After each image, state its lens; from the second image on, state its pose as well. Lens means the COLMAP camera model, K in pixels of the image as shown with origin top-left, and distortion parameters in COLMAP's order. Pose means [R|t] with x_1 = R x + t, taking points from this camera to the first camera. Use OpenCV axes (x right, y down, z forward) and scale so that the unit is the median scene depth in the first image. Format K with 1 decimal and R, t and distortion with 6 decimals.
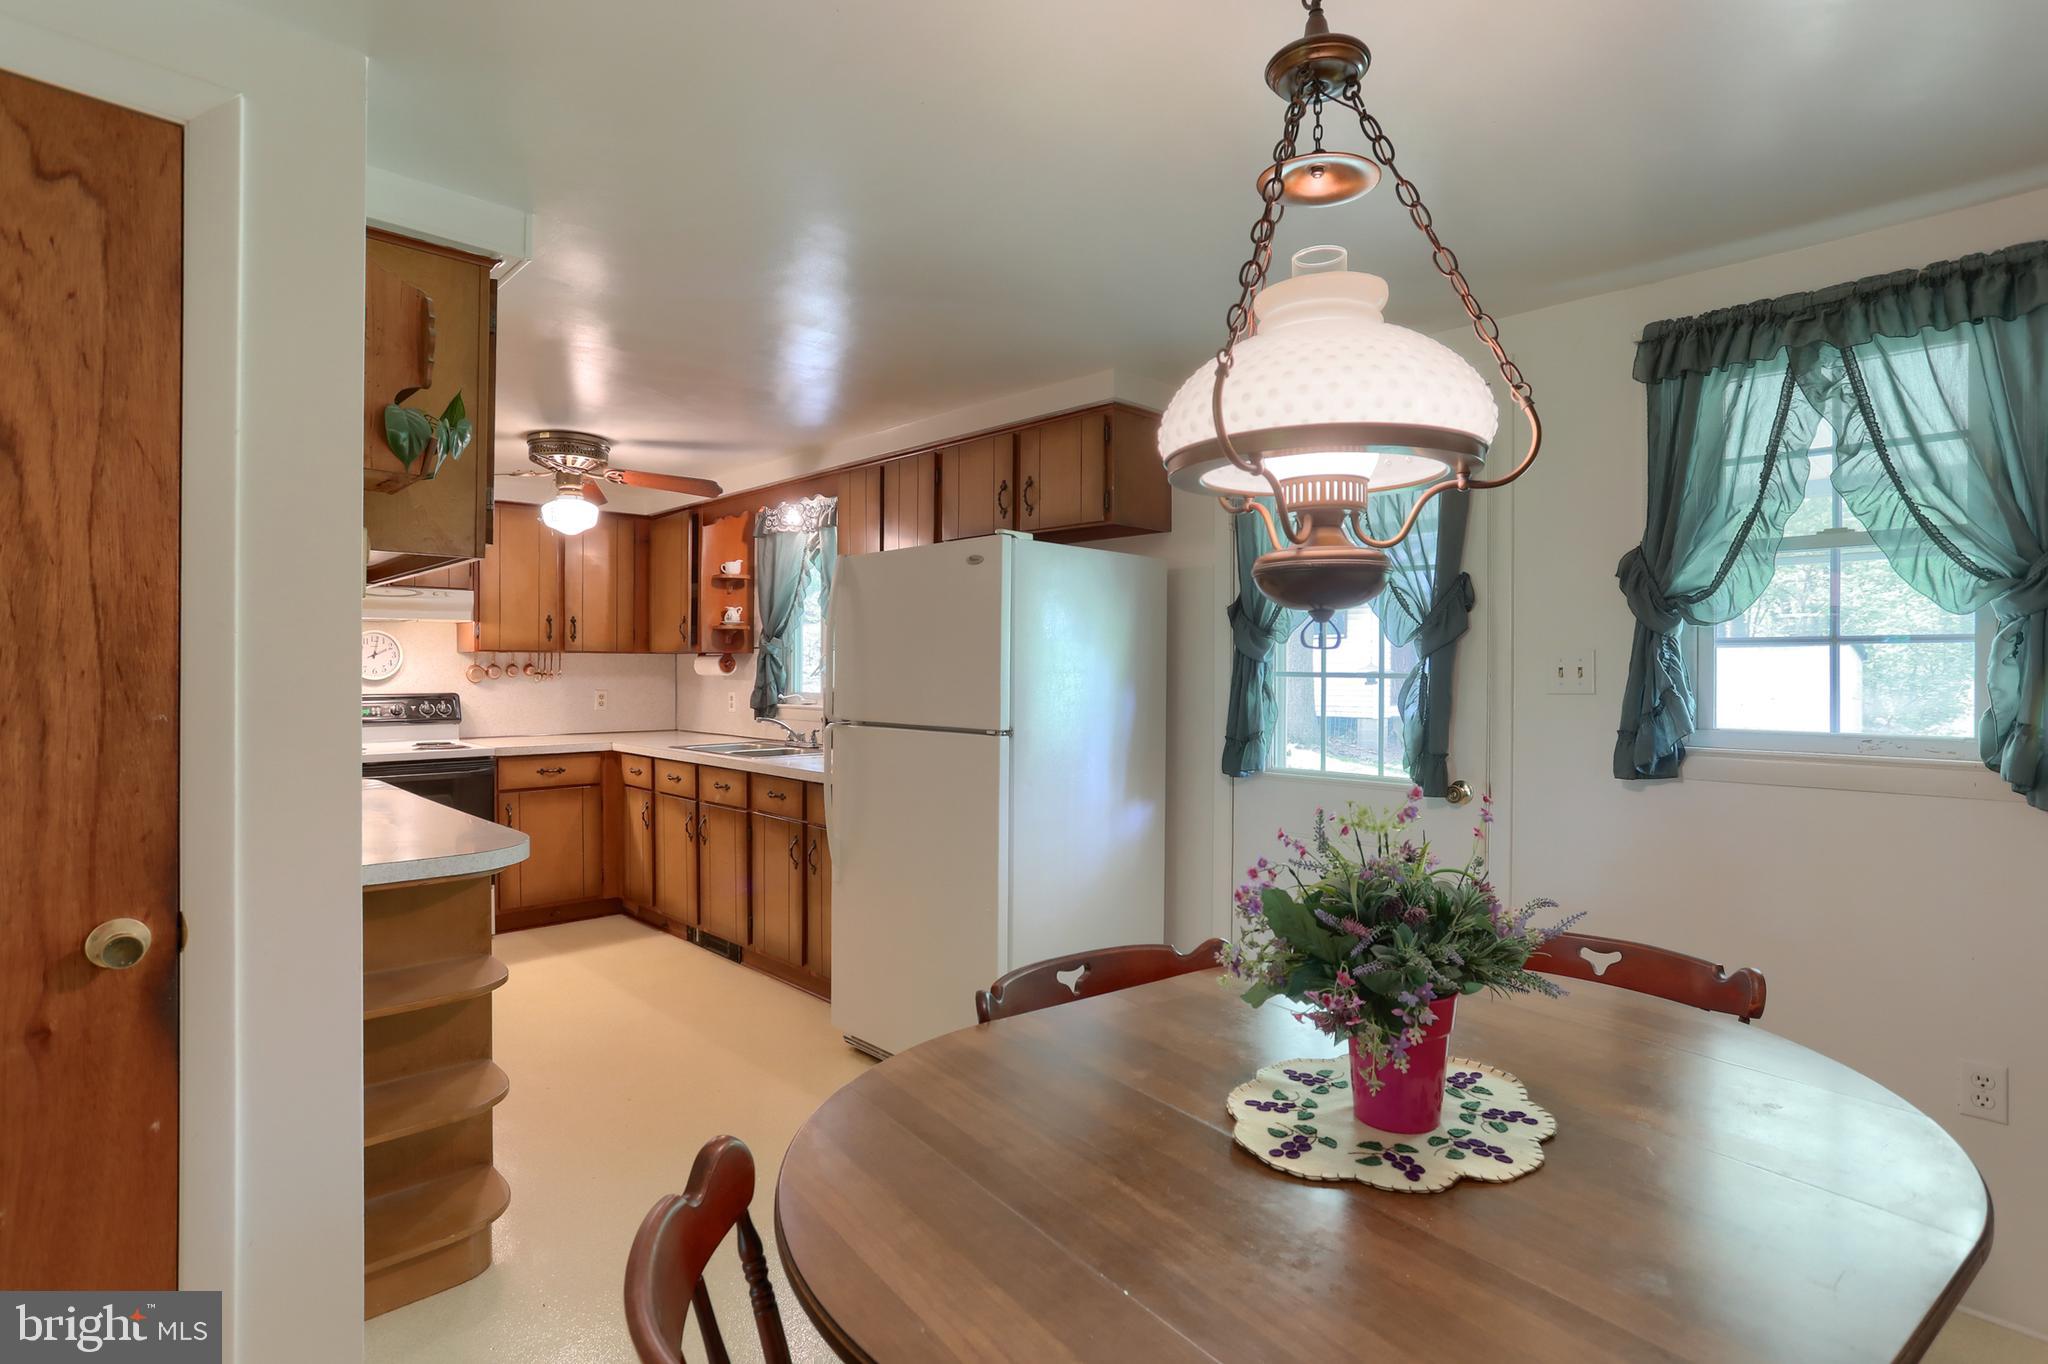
lens RADIAL K [[1015.1, 0, 1020.7], [0, 1015.1, 672.6], [0, 0, 1]] dist [-0.041558, 0.015349]
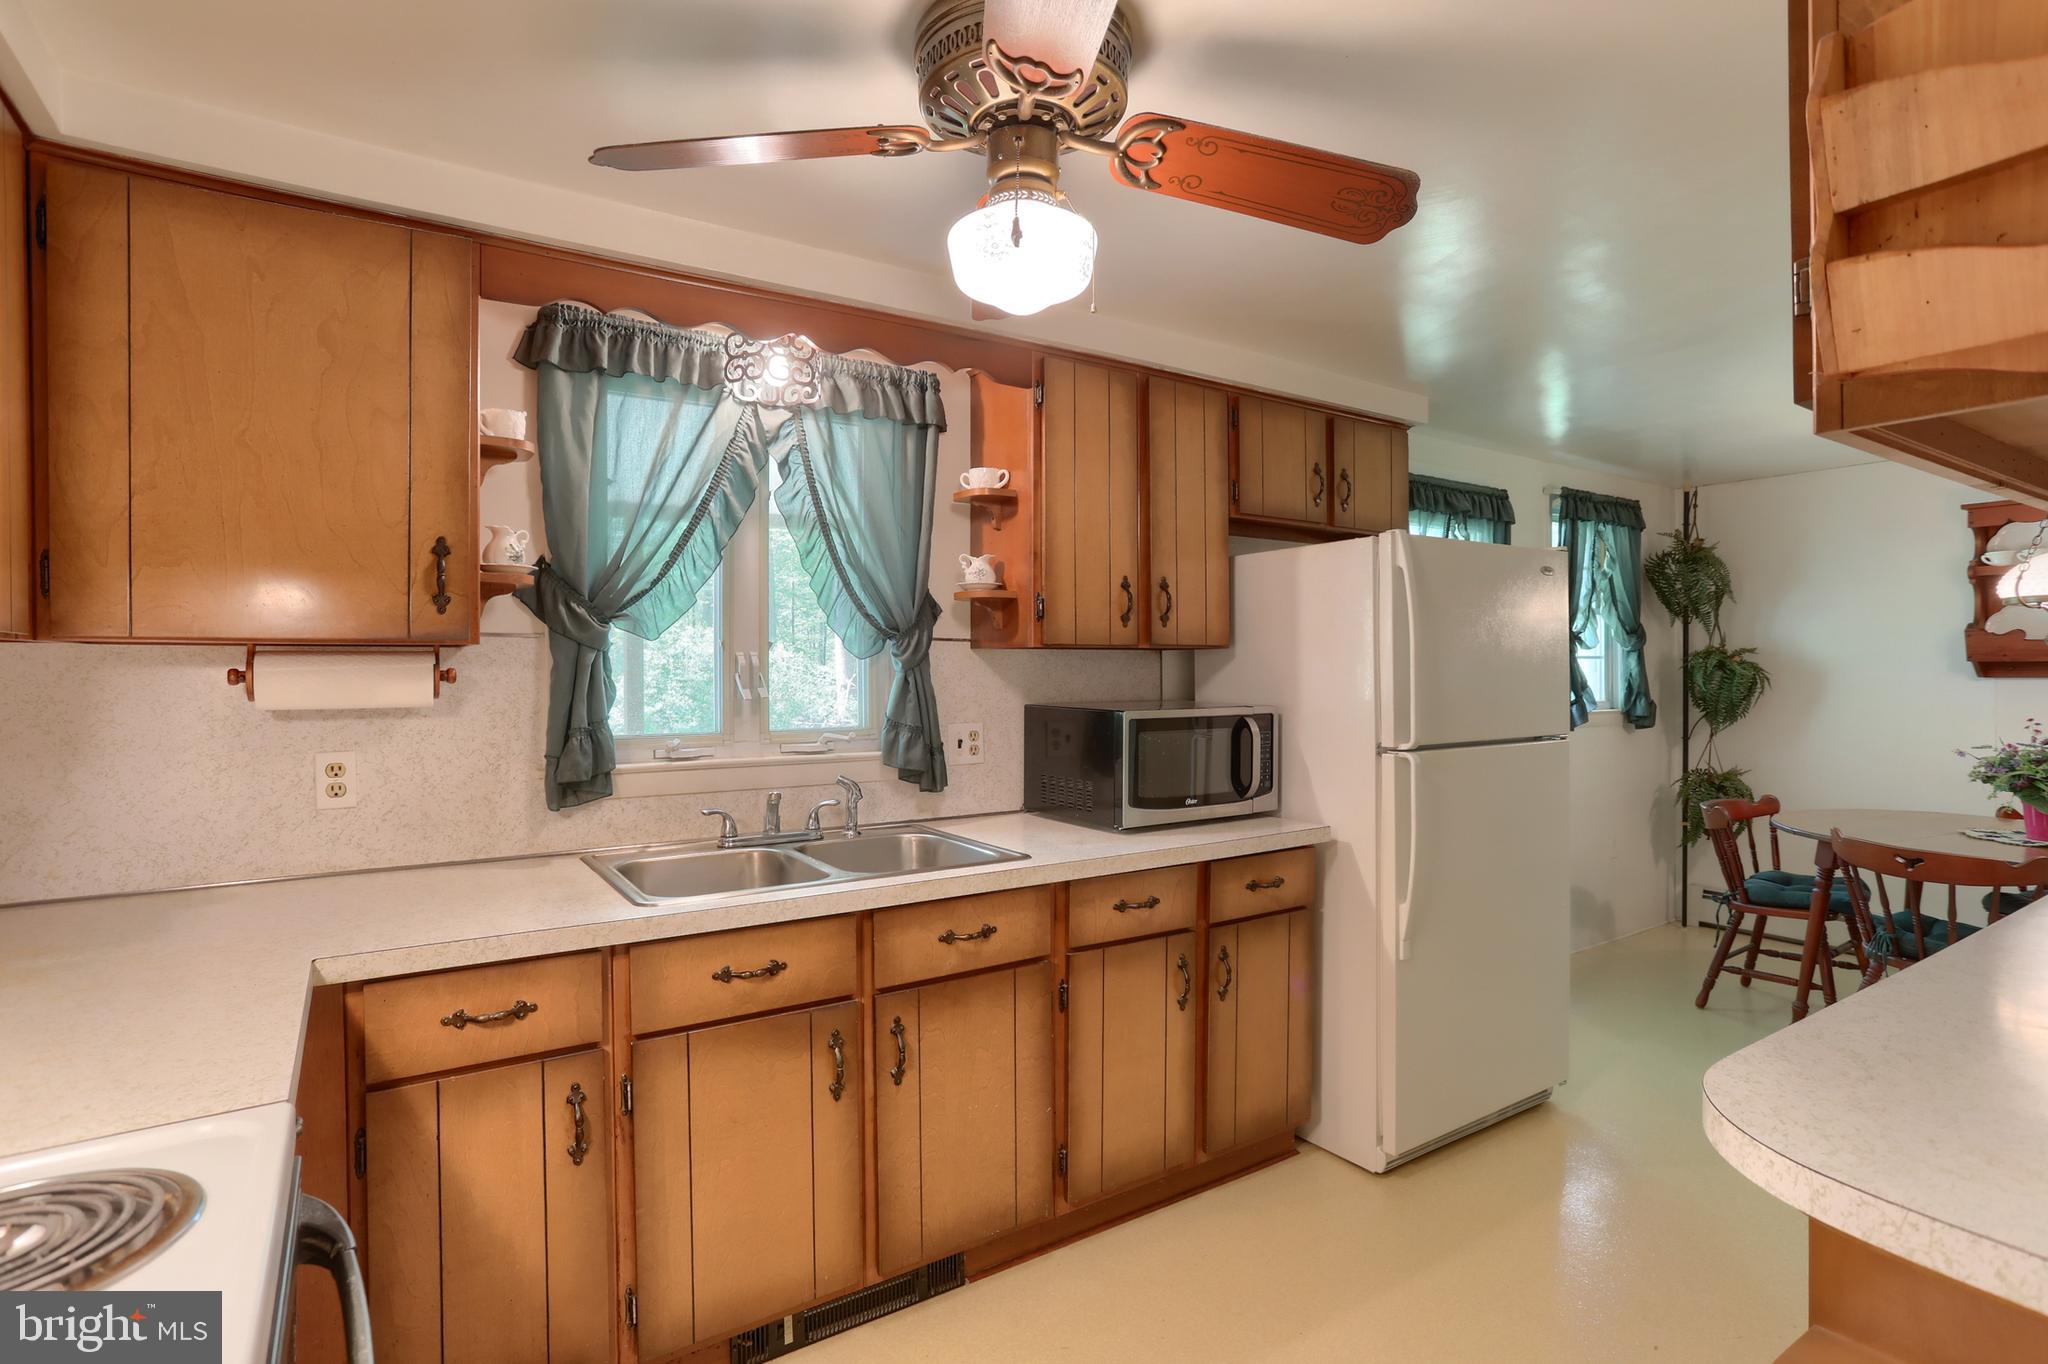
lens RADIAL K [[1015.1, 0, 1014.2], [0, 1015.1, 674.5], [0, 0, 1]] dist [-0.041558, 0.015349]
pose [[0.190424, -0.013891, 0.981604, -0.689367], [0.006657, 0.999895, 0.012858, -0.014145], [-0.981679, 0.004086, 0.190497, 0.809057]]
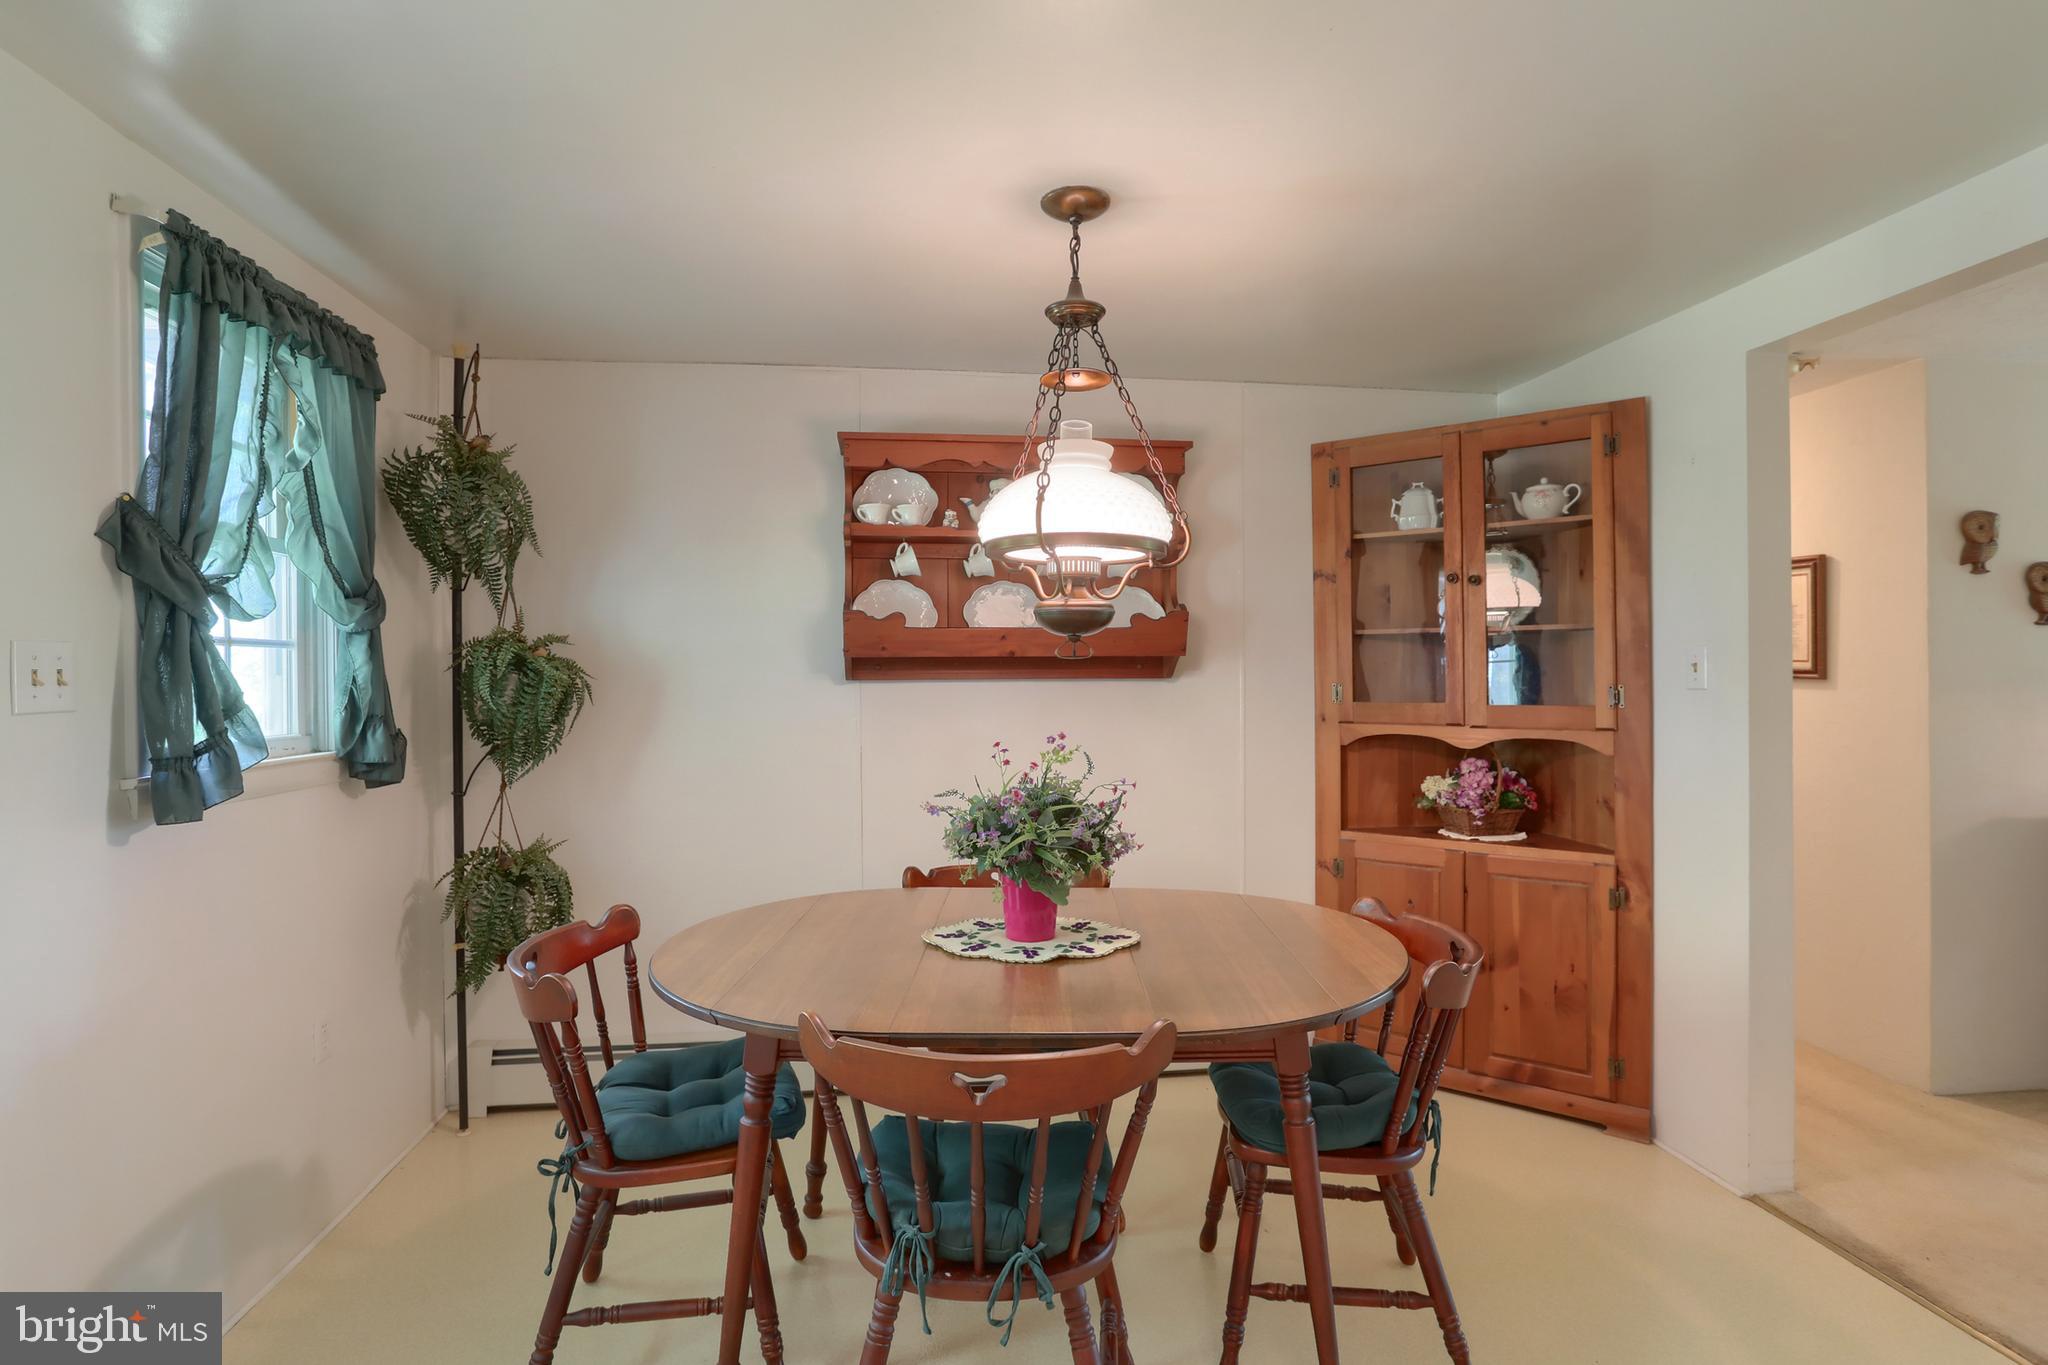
lens RADIAL K [[1015.1, 0, 1023.0], [0, 1015.1, 677.7], [0, 0, 1]] dist [-0.041558, 0.015349]
pose [[-0.802868, -0.002524, 0.596151, -0.153099], [0.002503, 0.999968, 0.007605, -0.001281], [-0.596151, 0.007599, -0.802836, 0.595815]]
